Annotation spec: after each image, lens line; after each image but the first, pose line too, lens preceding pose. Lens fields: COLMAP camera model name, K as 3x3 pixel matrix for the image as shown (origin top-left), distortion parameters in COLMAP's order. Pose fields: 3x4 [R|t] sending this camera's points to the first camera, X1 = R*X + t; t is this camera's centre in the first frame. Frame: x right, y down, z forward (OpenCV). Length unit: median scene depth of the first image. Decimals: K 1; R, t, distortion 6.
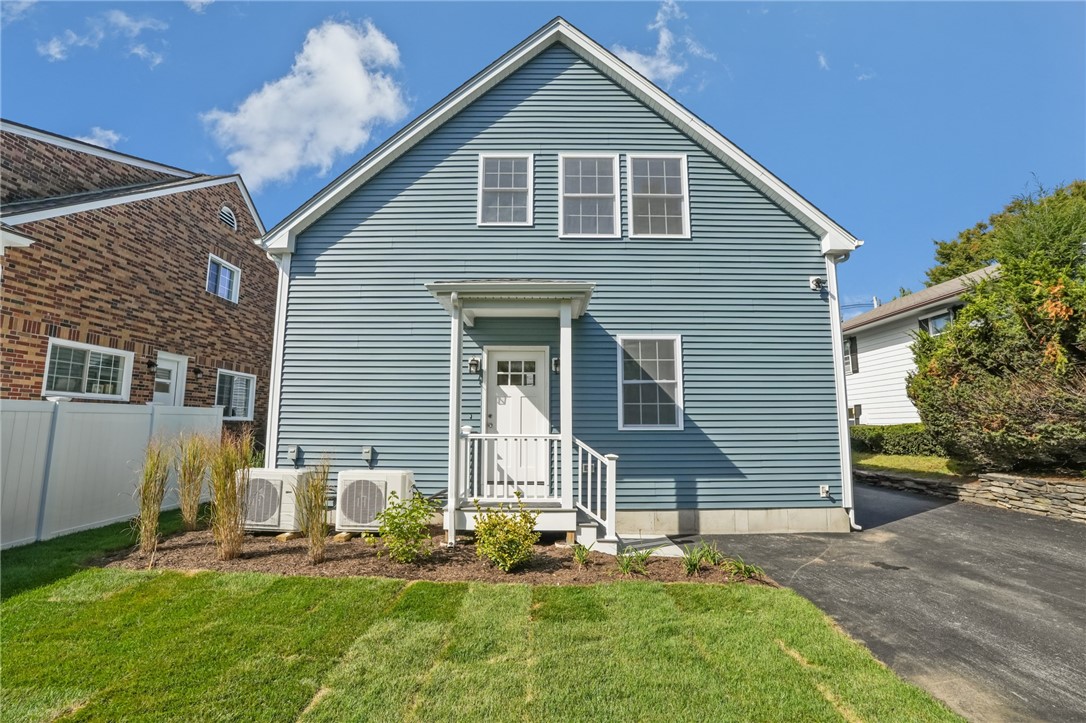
lens RADIAL K [[493.6, 0, 542.5], [0, 493.6, 366.2], [0, 0, 1]] dist [-0.017721, 0.014544]
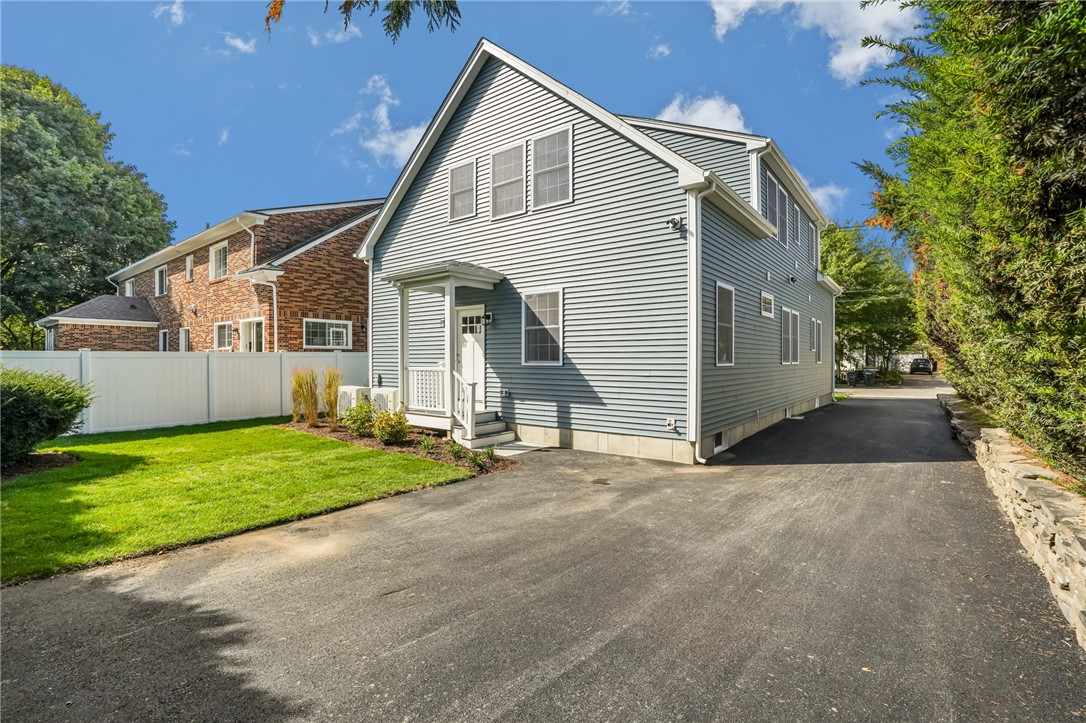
lens RADIAL K [[493.6, 0, 548.2], [0, 493.6, 359.6], [0, 0, 1]] dist [-0.017721, 0.014544]
pose [[0.804507, -0.006153, -0.593911, 0.957407], [0.080990, 0.991743, 0.099434, -0.010819], [0.588395, -0.128096, 0.798362, -0.004832]]
